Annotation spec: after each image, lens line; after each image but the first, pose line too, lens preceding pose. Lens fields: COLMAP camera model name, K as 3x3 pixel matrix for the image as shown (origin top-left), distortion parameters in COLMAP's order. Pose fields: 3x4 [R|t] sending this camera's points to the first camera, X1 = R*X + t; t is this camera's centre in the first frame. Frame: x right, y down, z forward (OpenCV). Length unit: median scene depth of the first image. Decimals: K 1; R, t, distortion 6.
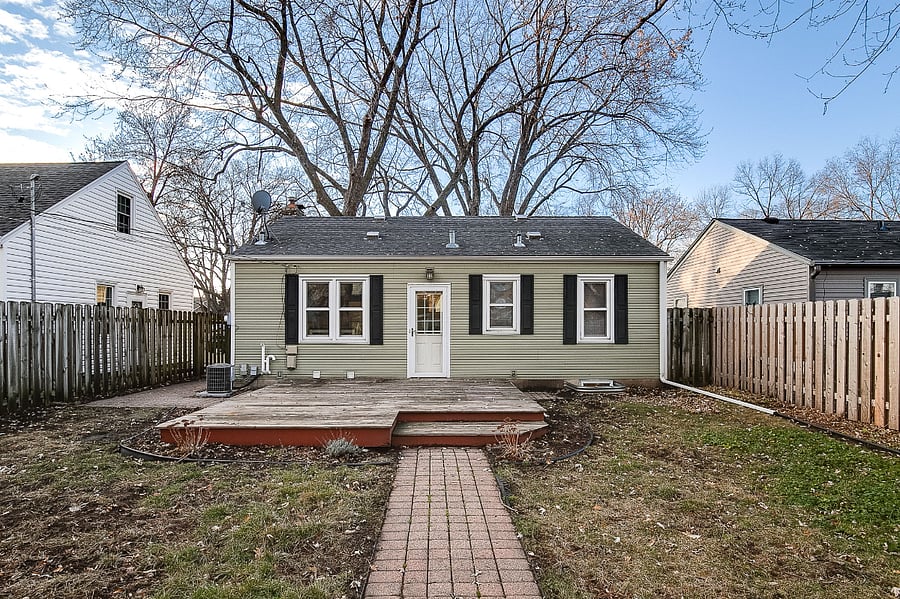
lens RADIAL K [[430.4, 0, 422.5], [0, 430.4, 324.8], [0, 0, 1]] dist [-0.024700, 0.003214]
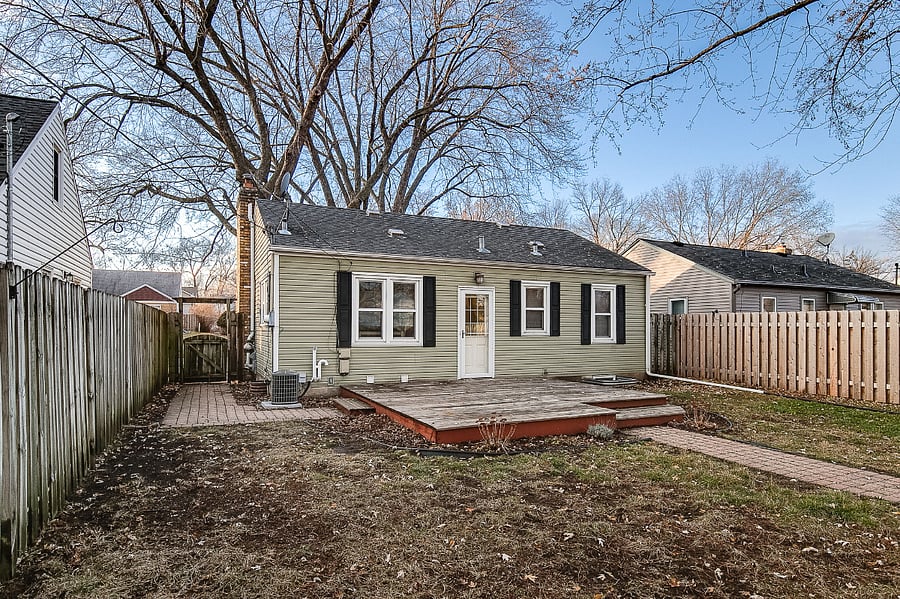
lens RADIAL K [[488.7, 0, 406.9], [0, 488.7, 323.6], [0, 0, 1]] dist [-0.000168, 0.001197]
pose [[0.923166, 0.007359, 0.384332, -0.588329], [-0.004976, 0.999962, -0.007195, 0.001080], [-0.384370, 0.004730, 0.923167, -0.017008]]
